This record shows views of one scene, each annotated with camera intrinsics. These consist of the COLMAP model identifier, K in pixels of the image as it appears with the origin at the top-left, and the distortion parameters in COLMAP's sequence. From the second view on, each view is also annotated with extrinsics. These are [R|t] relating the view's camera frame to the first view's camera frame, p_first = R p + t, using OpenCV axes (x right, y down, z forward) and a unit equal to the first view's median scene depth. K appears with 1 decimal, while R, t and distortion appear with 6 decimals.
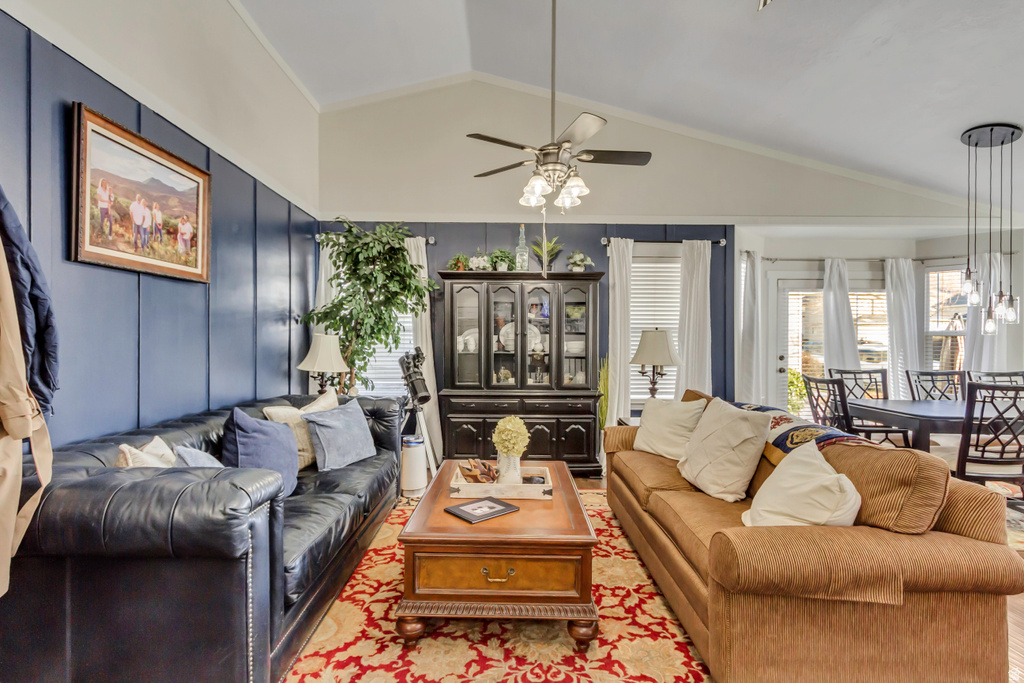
lens RADIAL K [[493.3, 0, 508.3], [0, 493.3, 342.2], [0, 0, 1]] dist [0.011920, -0.005147]
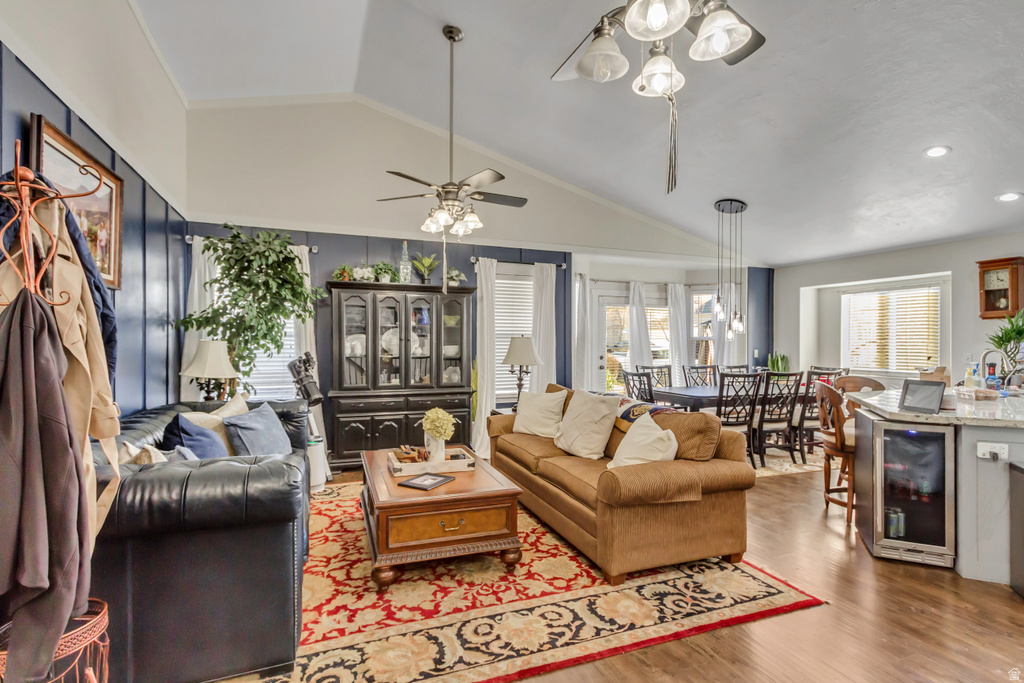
lens RADIAL K [[492.8, 0, 507.9], [0, 492.8, 344.4], [0, 0, 1]] dist [0.005612, 0.000189]
pose [[0.935256, -0.002924, 0.353959, -0.204984], [0.002103, 0.999994, 0.002705, -0.010701], [-0.353965, -0.001785, 0.935257, -0.172173]]
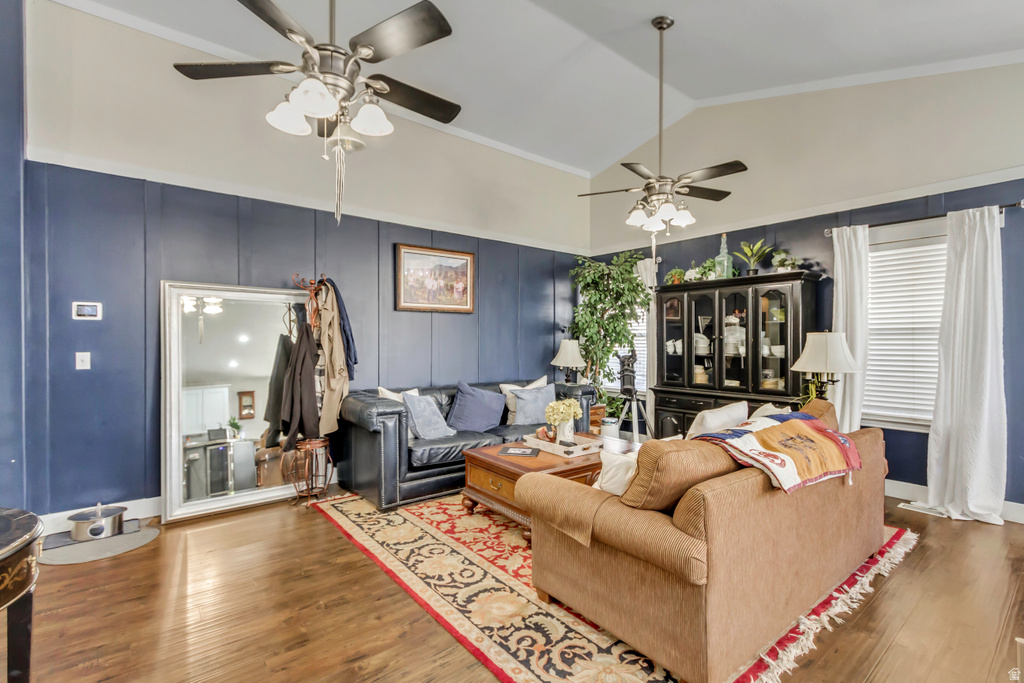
lens RADIAL K [[469.7, 0, 510.1], [0, 469.7, 344.9], [0, 0, 1]] dist [0.000678, -0.000403]
pose [[0.618849, 0.001493, -0.785508, 0.741056], [-0.002561, 0.999997, -0.000118, -0.001722], [0.785506, 0.002085, 0.618851, 0.032173]]
